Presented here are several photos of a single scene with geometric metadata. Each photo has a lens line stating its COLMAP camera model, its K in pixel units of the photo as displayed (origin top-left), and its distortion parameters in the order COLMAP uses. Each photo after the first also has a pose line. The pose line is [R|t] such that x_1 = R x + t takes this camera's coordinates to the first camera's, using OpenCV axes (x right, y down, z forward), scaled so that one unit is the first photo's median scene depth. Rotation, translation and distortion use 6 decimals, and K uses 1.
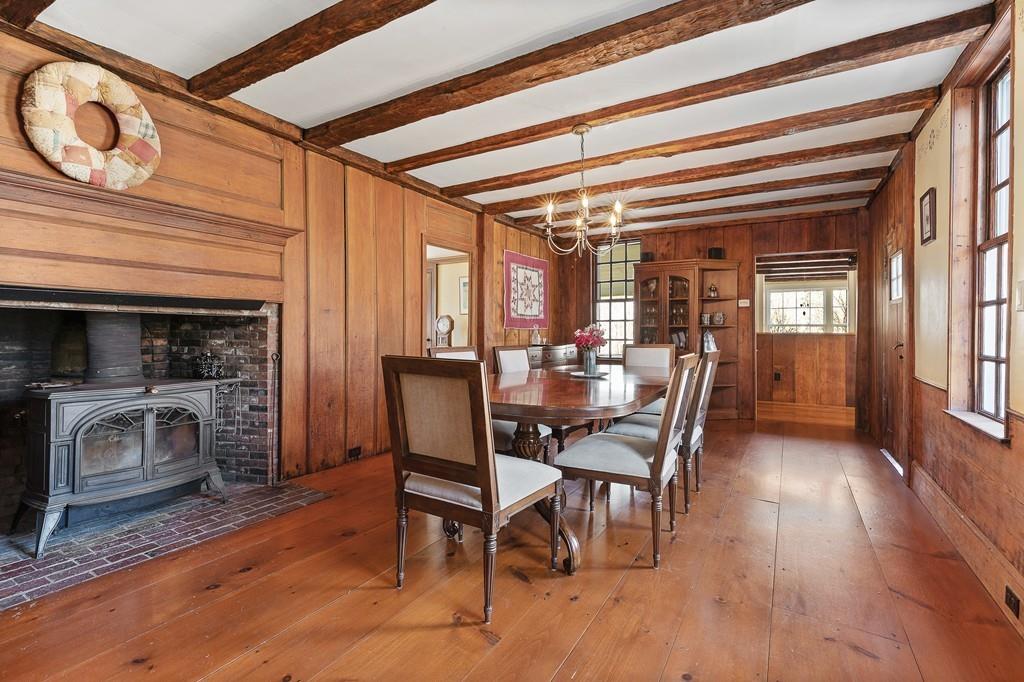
lens RADIAL K [[469.0, 0, 509.8], [0, 469.0, 333.7], [0, 0, 1]] dist [-0.001364, -0.000445]
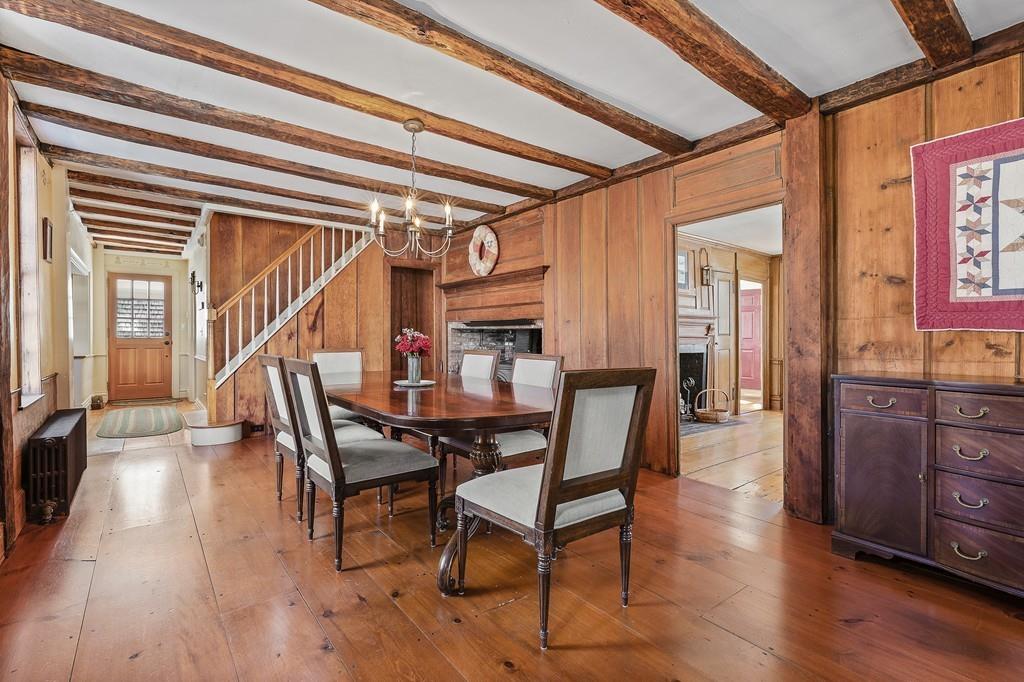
lens RADIAL K [[469.0, 0, 510.0], [0, 469.0, 338.8], [0, 0, 1]] dist [-0.001364, -0.000445]
pose [[-0.367079, -0.002269, -0.930187, 0.771109], [-0.009150, 0.999957, 0.001172, -0.001852], [0.930145, 0.008942, -0.367084, 1.208895]]
